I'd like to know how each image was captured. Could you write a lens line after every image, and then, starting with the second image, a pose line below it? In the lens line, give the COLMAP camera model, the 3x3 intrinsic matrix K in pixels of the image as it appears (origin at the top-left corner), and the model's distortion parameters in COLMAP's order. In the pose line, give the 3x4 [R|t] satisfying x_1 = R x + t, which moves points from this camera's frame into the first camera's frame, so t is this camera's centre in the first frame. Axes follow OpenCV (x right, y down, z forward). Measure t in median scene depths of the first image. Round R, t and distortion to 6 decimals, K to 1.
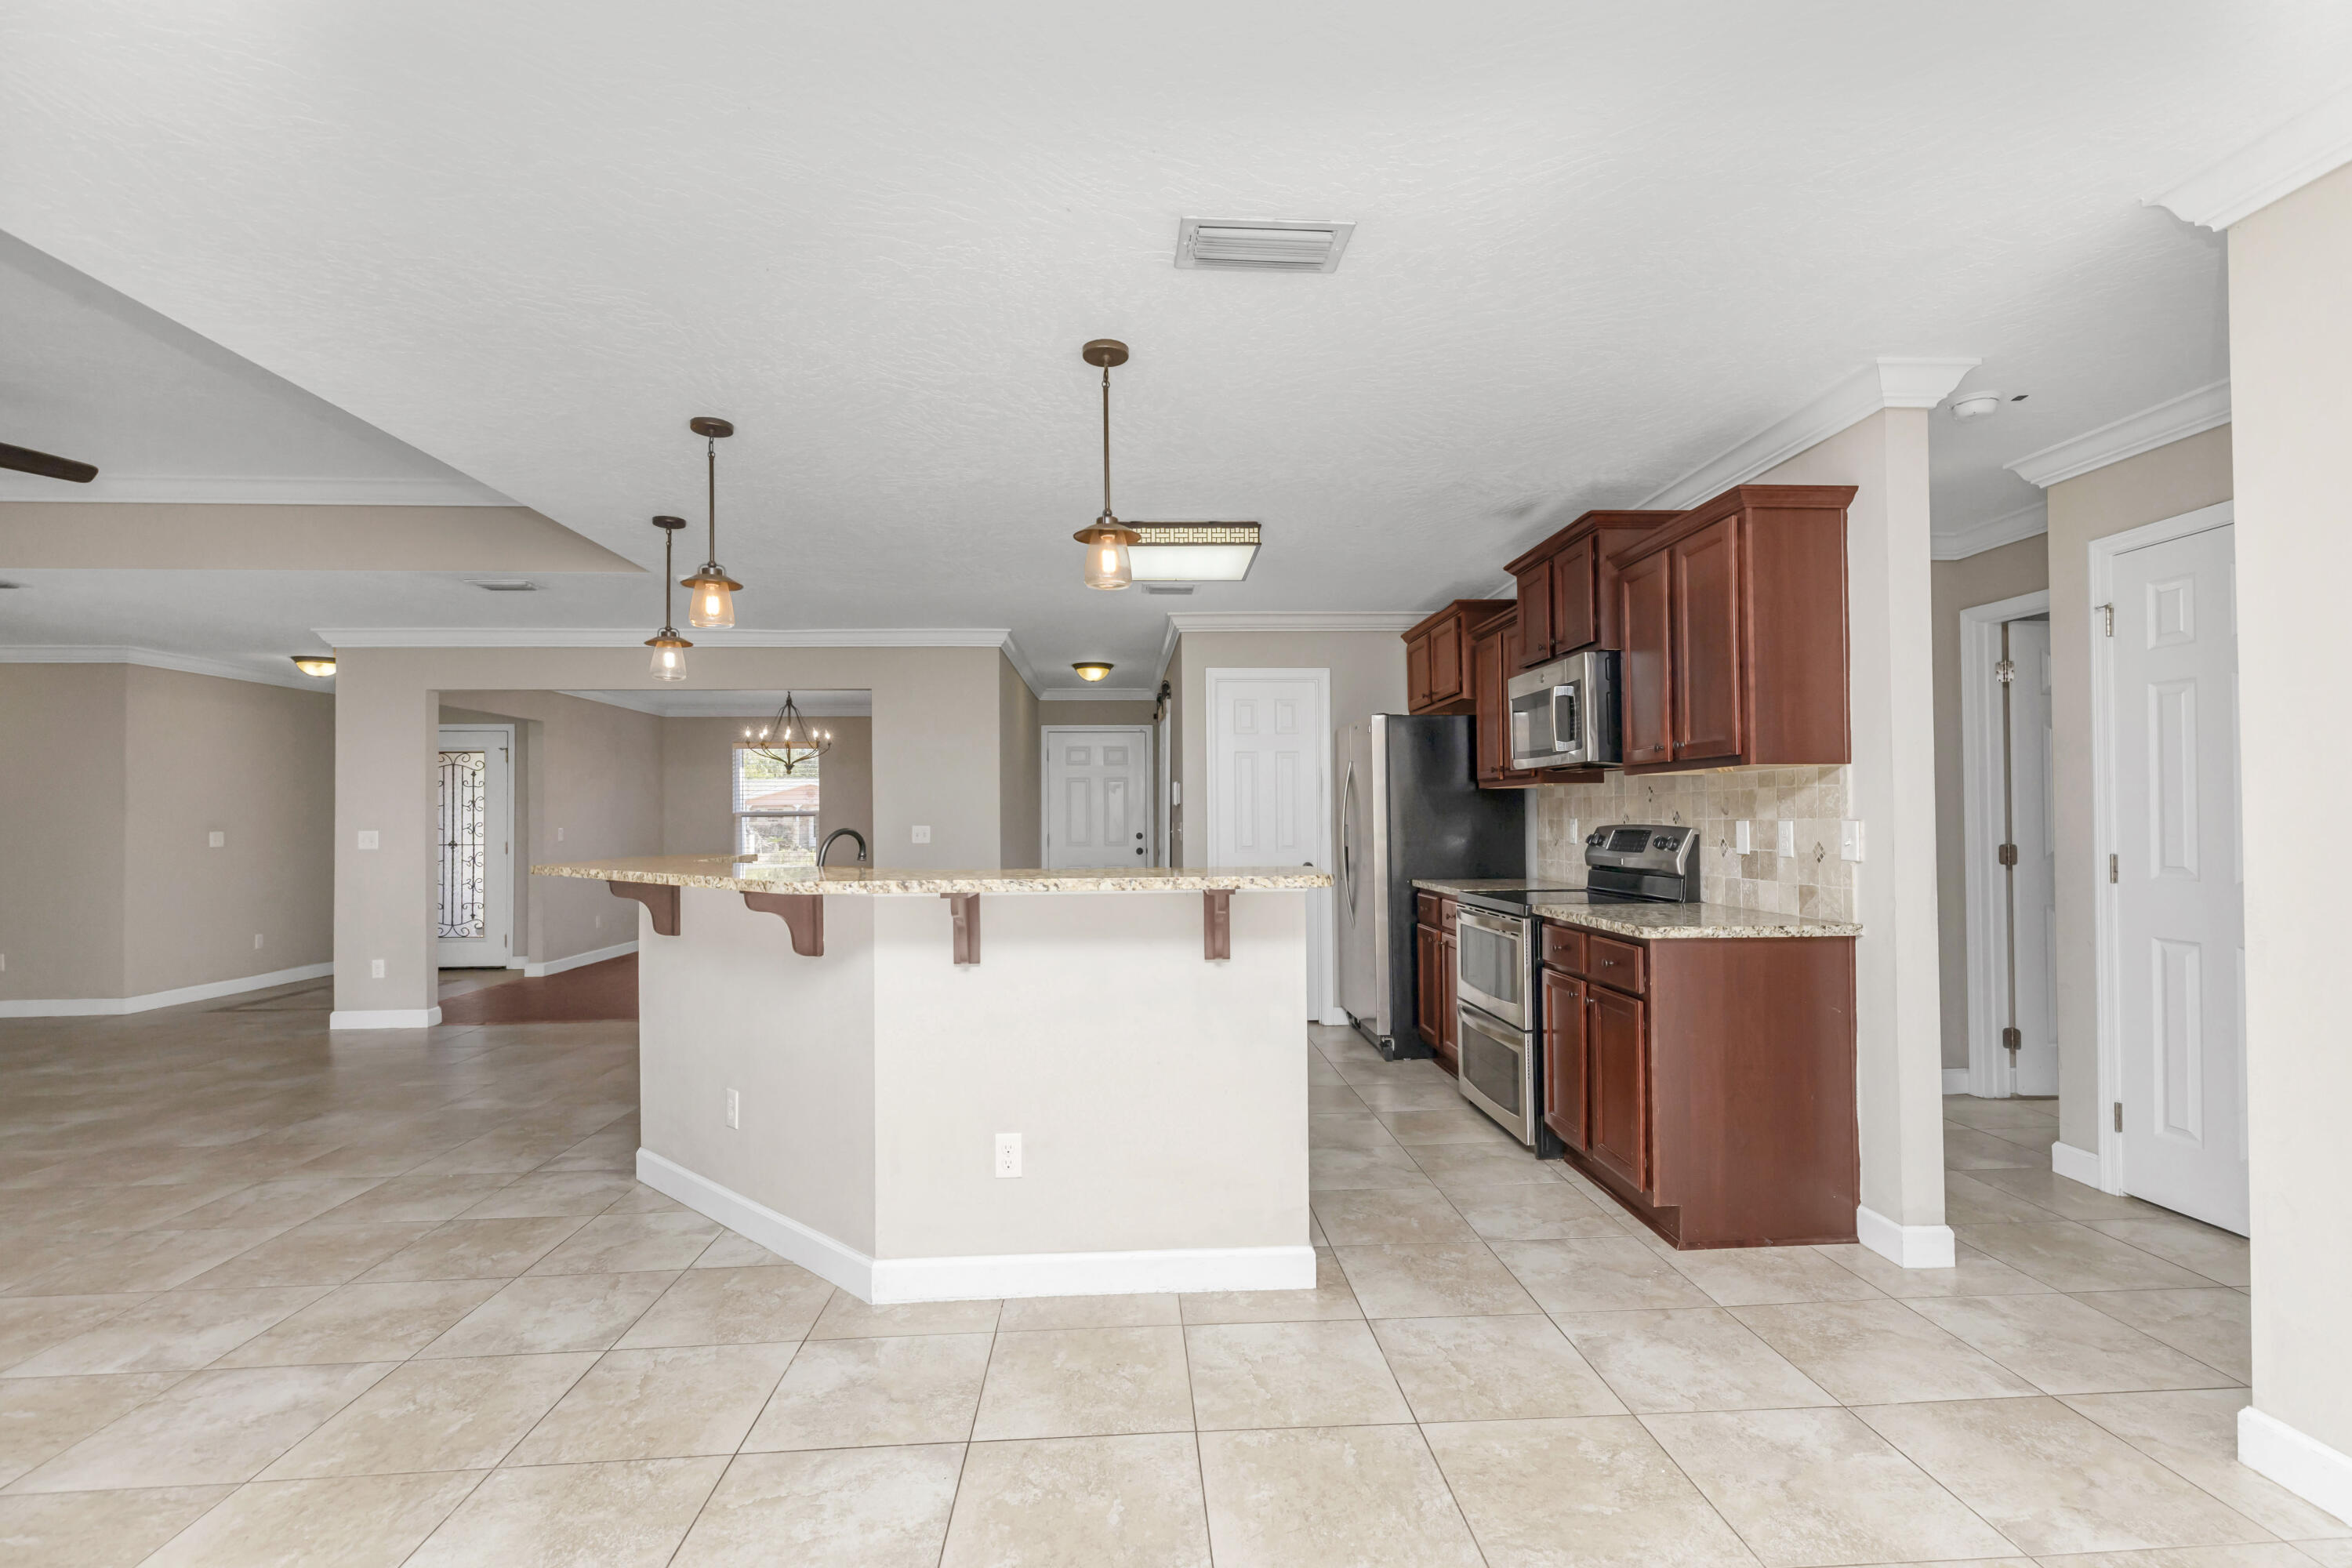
lens RADIAL K [[1061.3, 0, 1176.0], [0, 1061.3, 784.0], [0, 0, 1]] dist [0.003777, 0.000282]
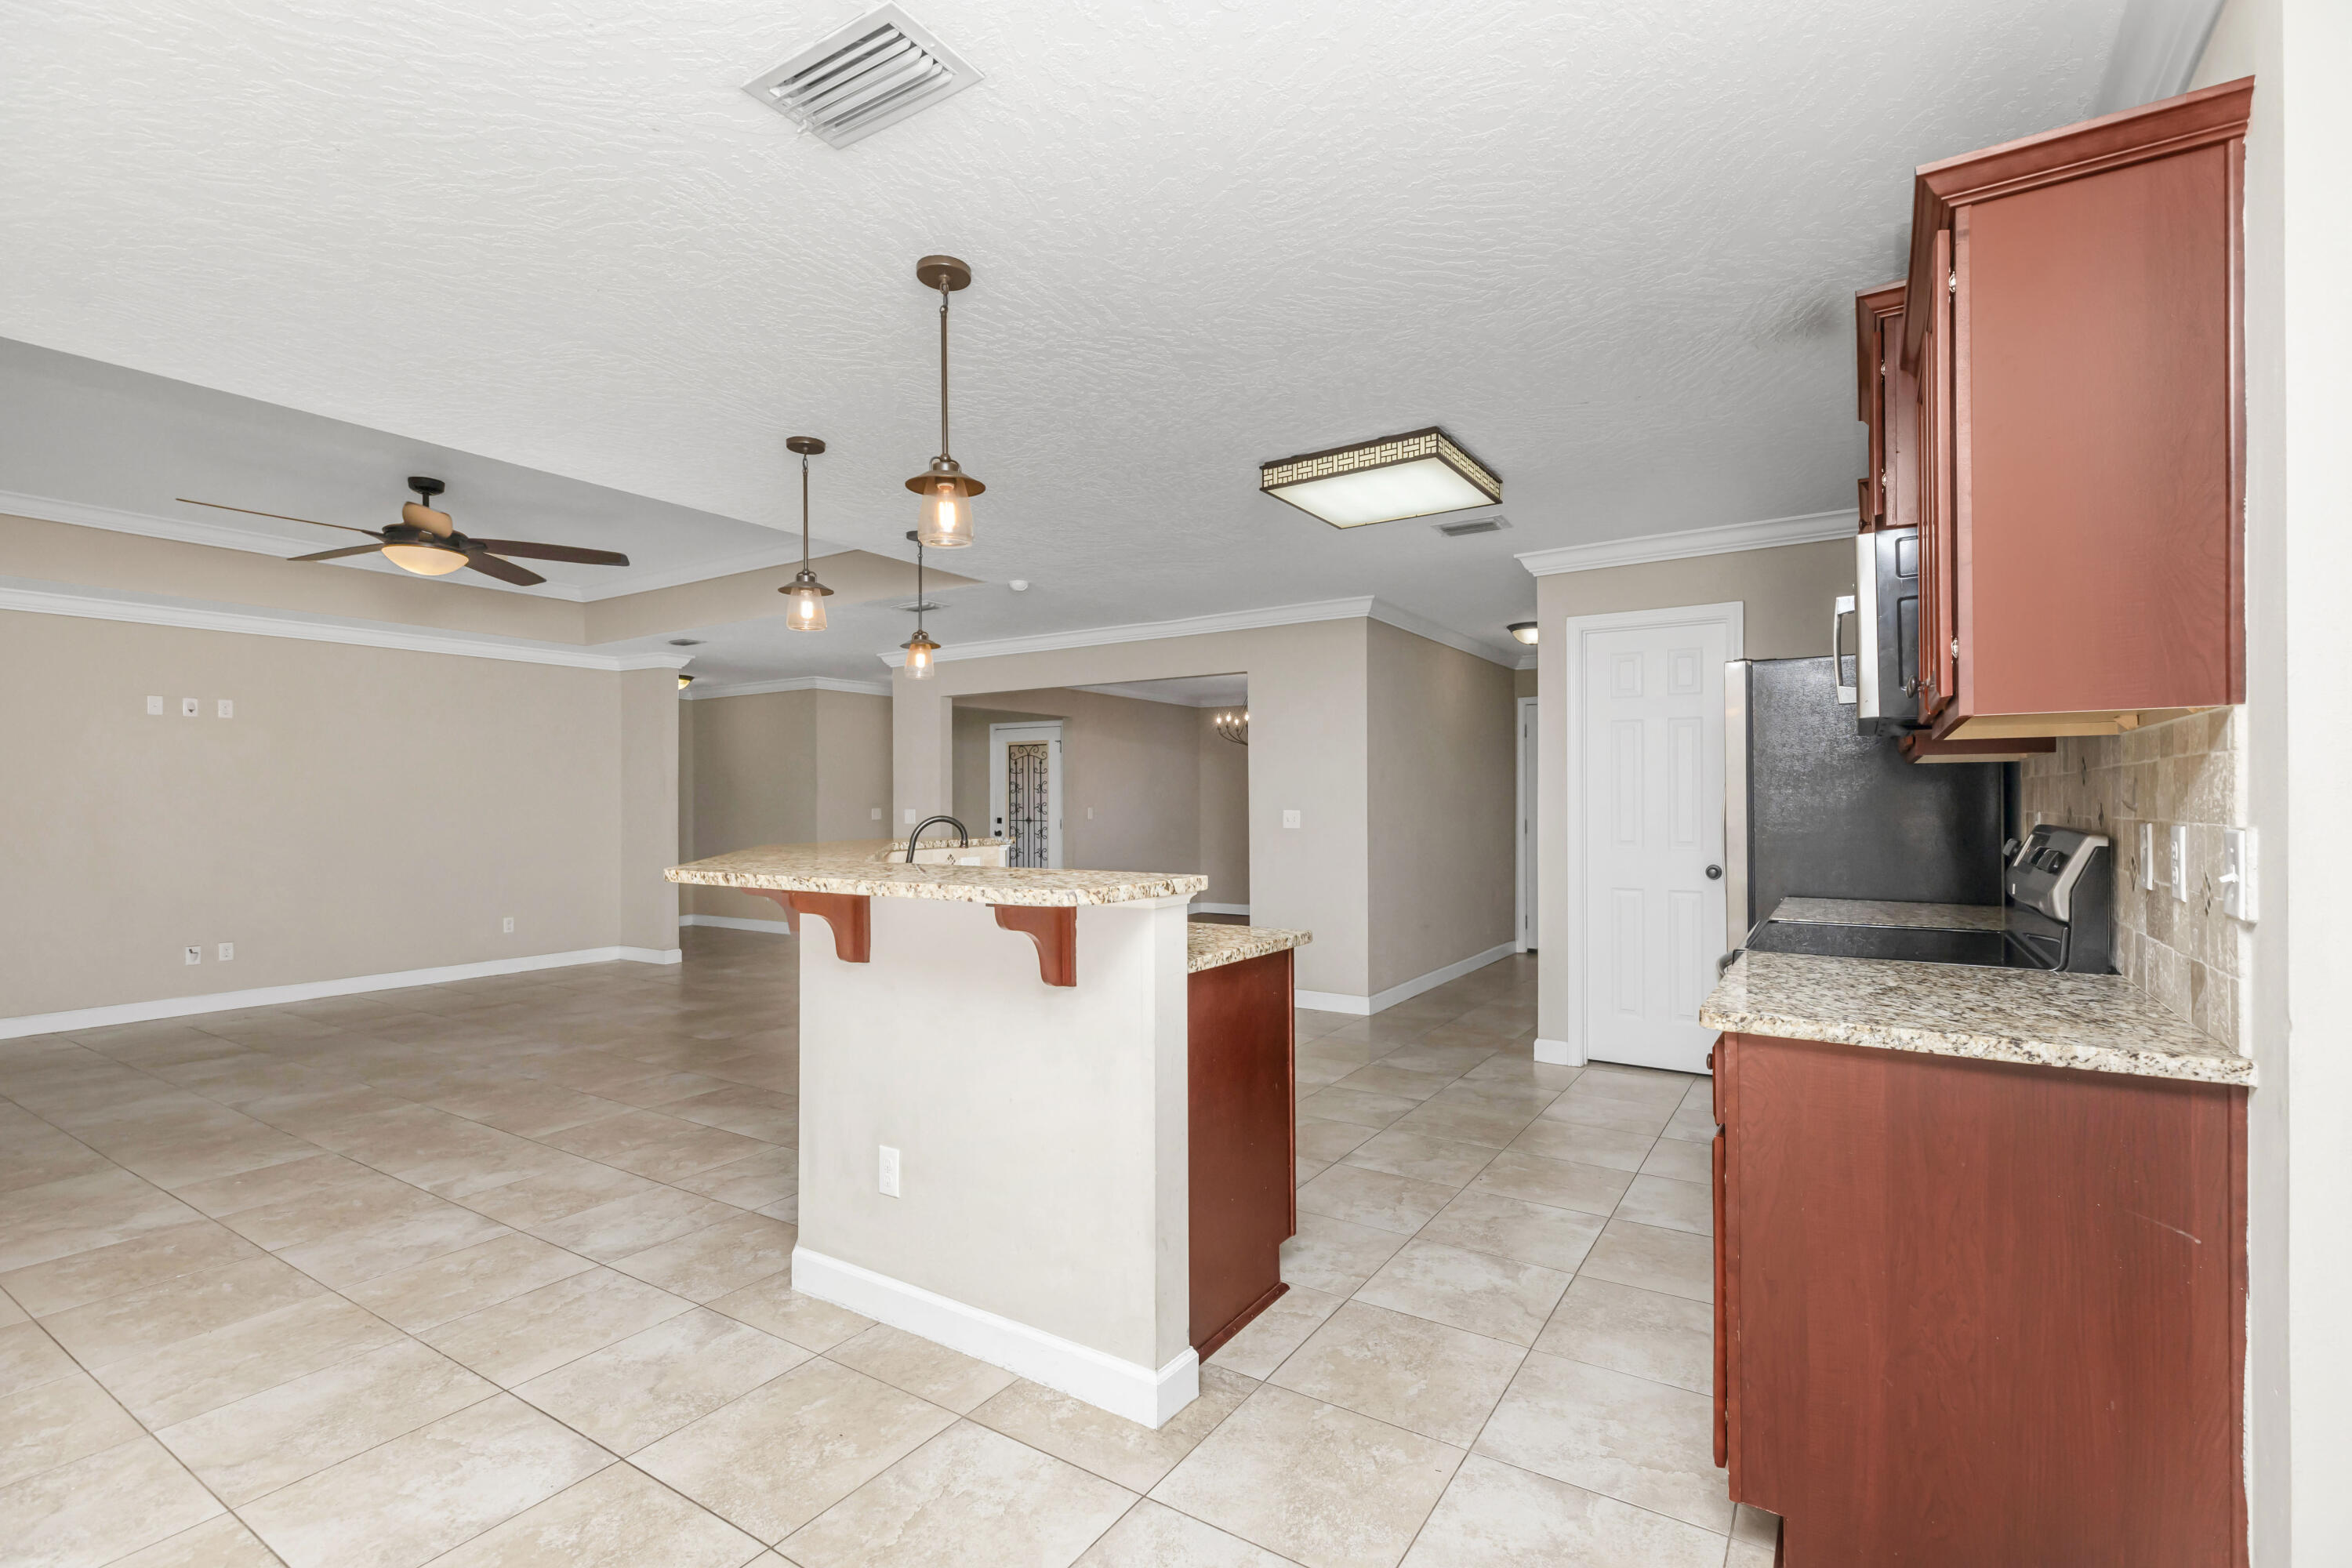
lens RADIAL K [[1053.1, 0, 1181.8], [0, 1053.1, 788.7], [0, 0, 1]] dist [0.000884, 0.000125]
pose [[0.807925, -0.001766, -0.589283, 0.488570], [0.016132, 0.999687, 0.019122, 0.000074], [0.589065, -0.024955, 0.807700, 0.338953]]
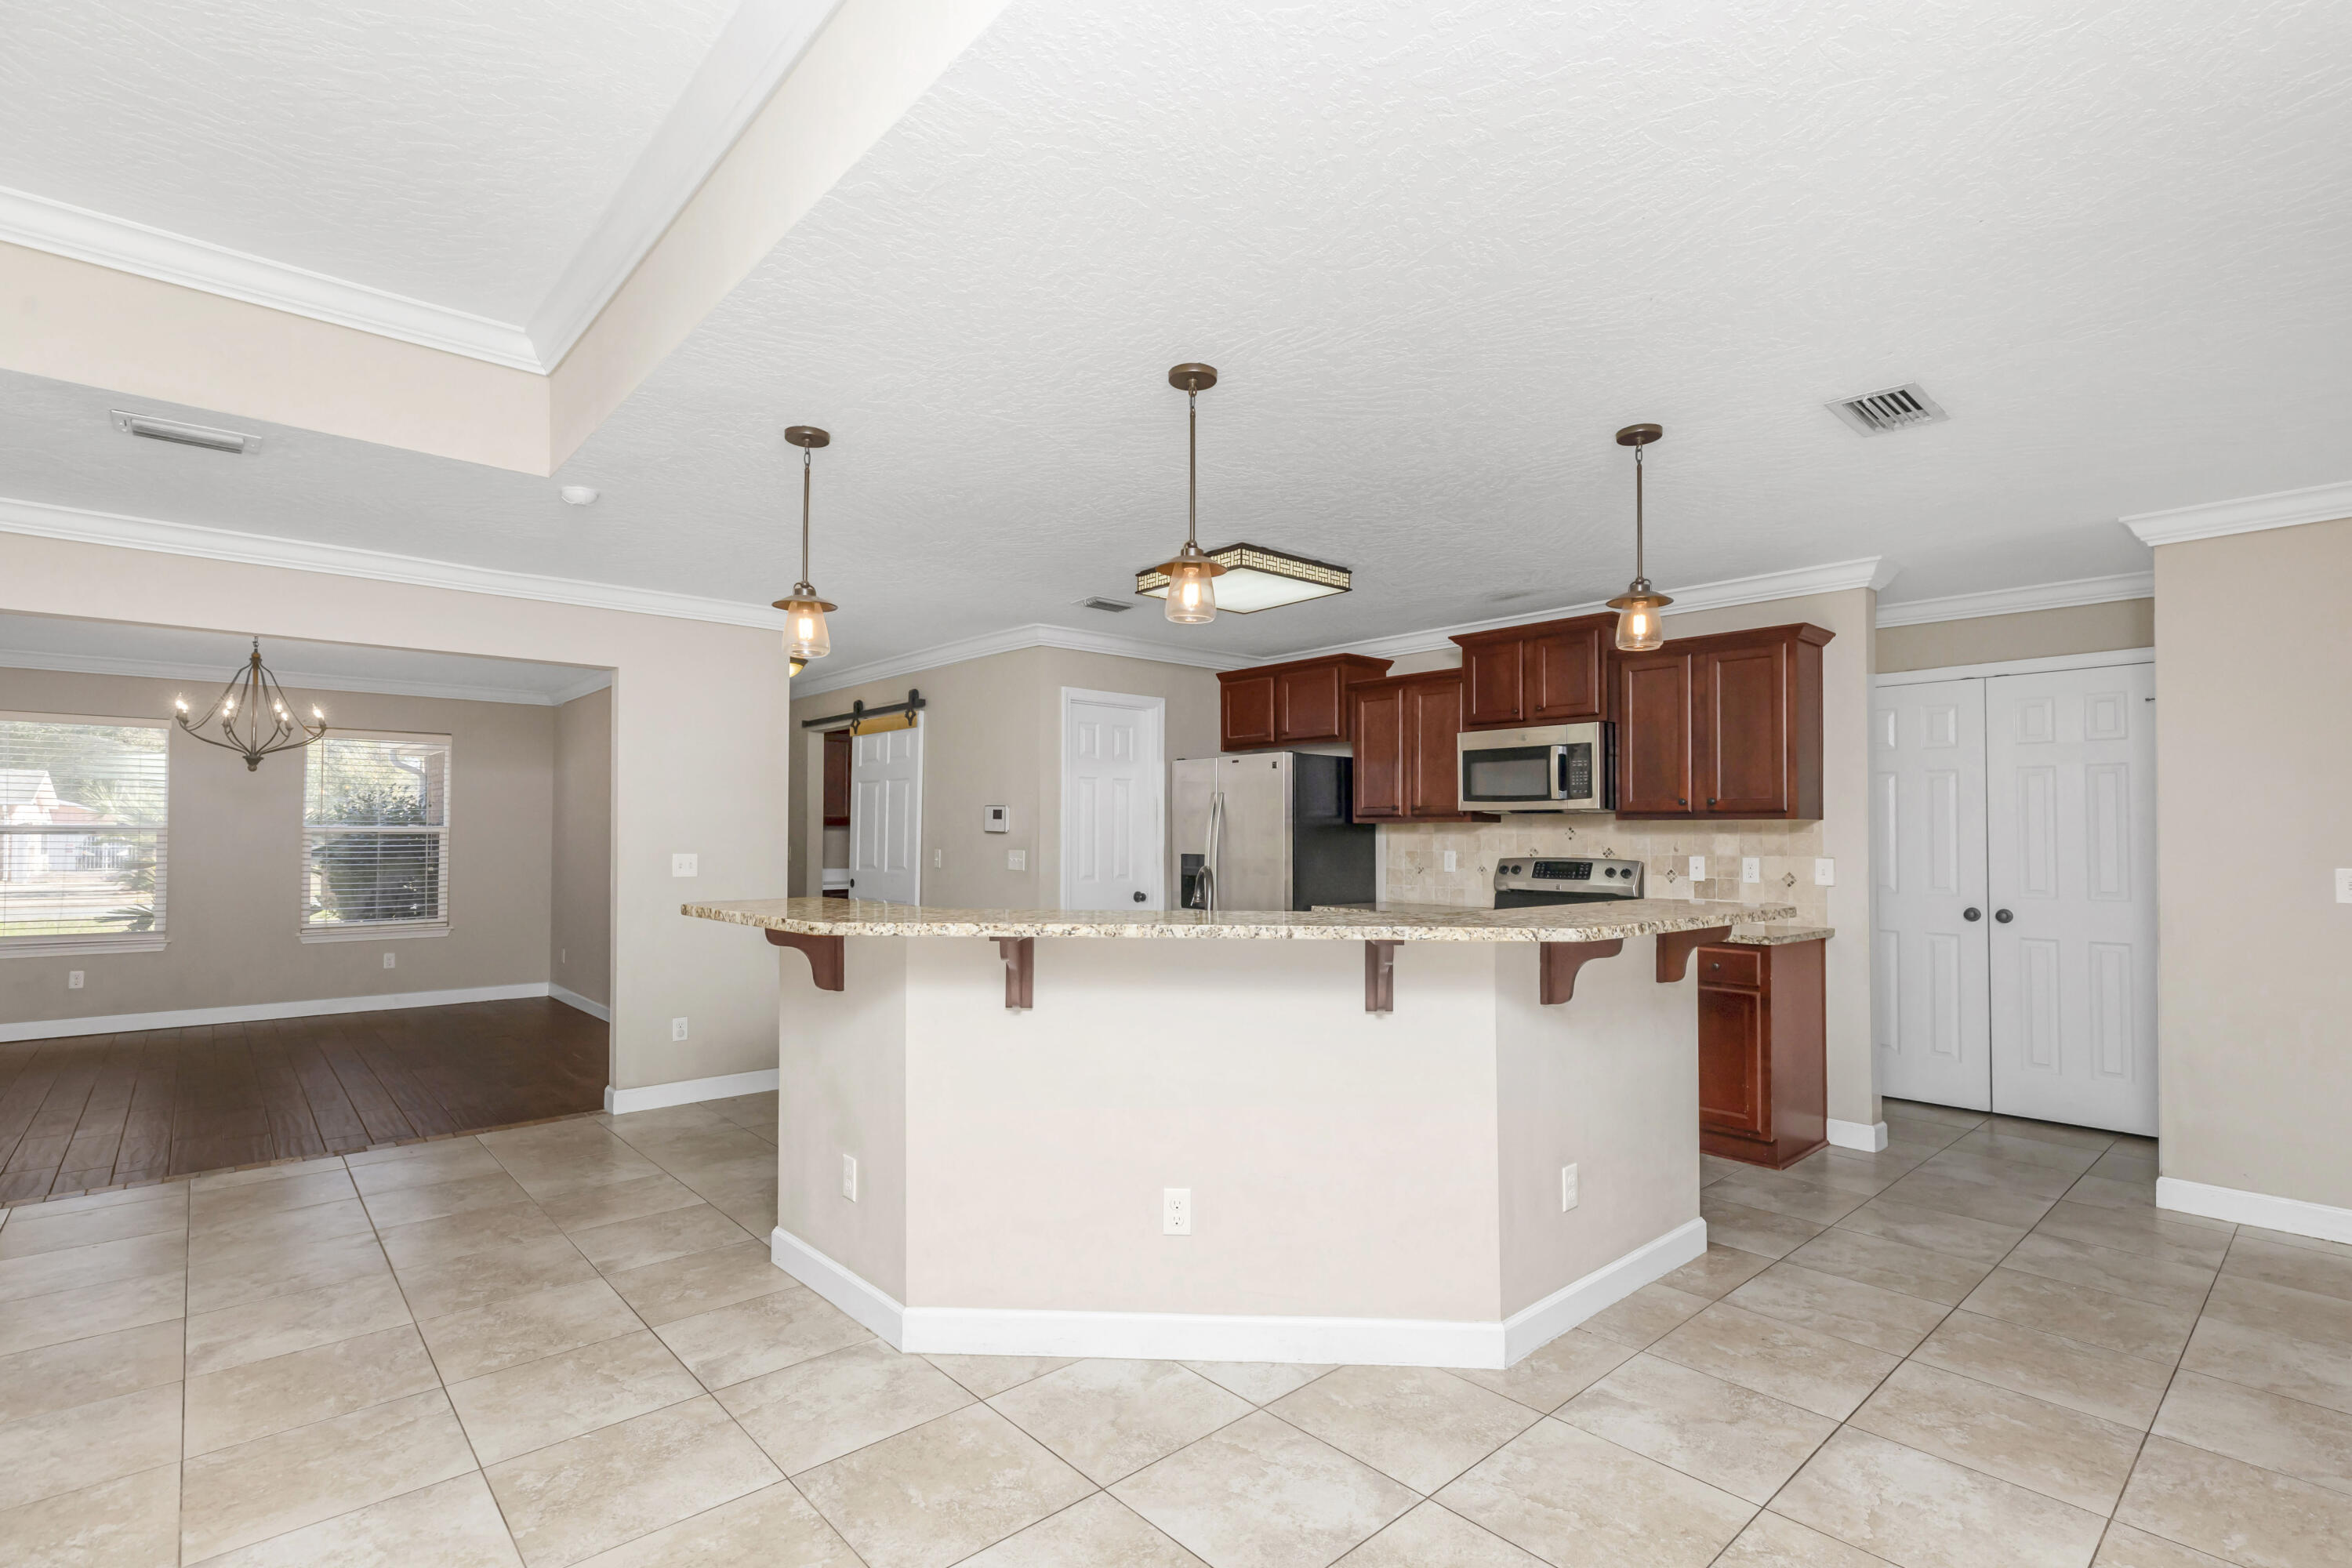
lens RADIAL K [[1091.3, 0, 1171.5], [0, 1091.3, 827.0], [0, 0, 1]] dist [0.002395, -0.000121]
pose [[0.785103, 0.017014, 0.619131, -0.912582], [-0.028257, 0.999566, 0.008364, 0.005335], [-0.618720, -0.024061, 0.785243, 0.346860]]
